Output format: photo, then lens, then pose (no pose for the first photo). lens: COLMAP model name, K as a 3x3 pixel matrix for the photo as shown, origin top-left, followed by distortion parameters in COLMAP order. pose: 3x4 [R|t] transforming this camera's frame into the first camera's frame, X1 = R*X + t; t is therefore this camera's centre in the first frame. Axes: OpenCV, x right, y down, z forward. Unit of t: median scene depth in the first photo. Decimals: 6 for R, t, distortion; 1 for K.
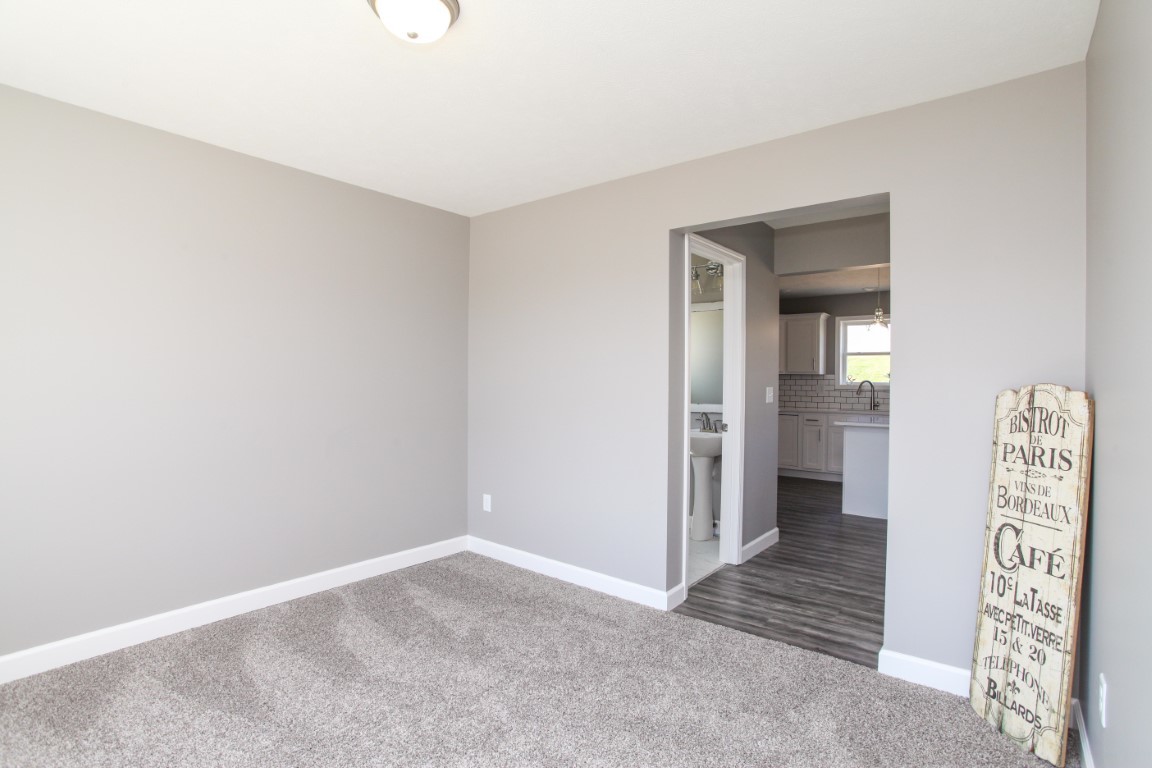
lens RADIAL K [[561.6, 0, 576.0], [0, 561.6, 384.0], [0, 0, 1]] dist [-0.079755, 0.034937]
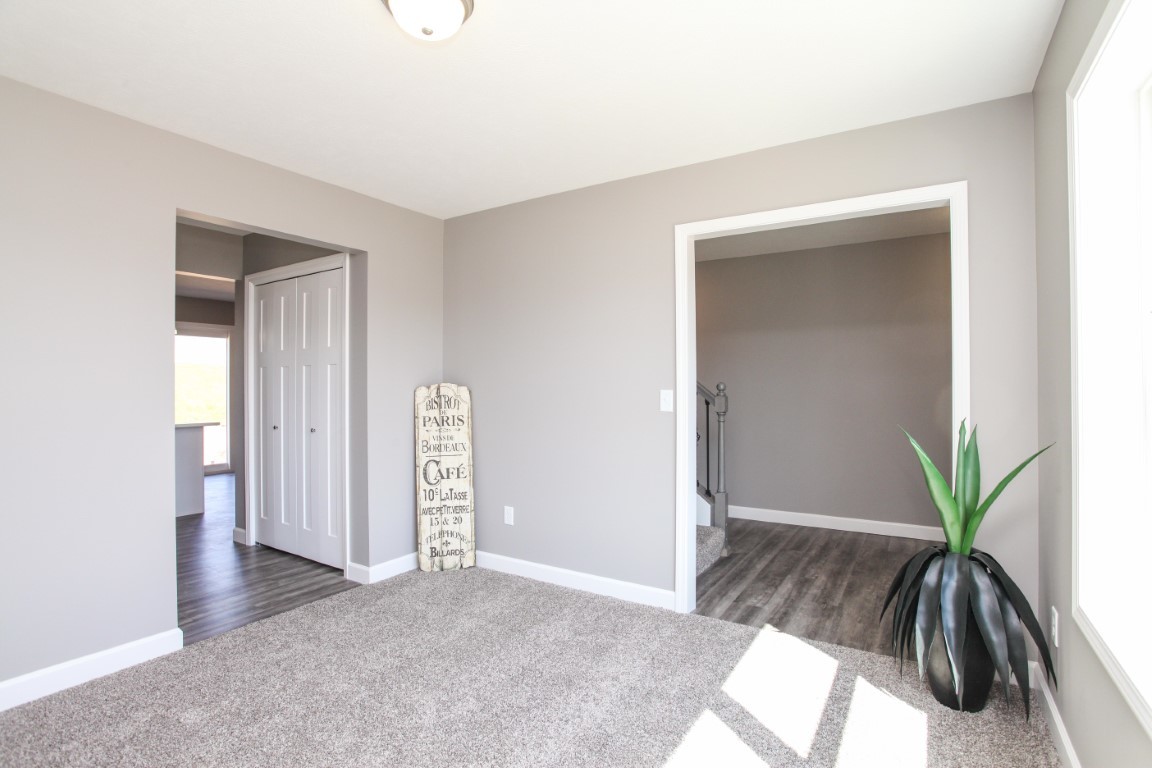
lens RADIAL K [[561.6, 0, 576.0], [0, 561.6, 384.0], [0, 0, 1]] dist [-0.079755, 0.034937]
pose [[-0.119160, -0.002254, 0.992872, -1.166053], [0.007056, 0.999970, 0.003117, 0.000226], [-0.992850, 0.007377, -0.119141, 0.766261]]
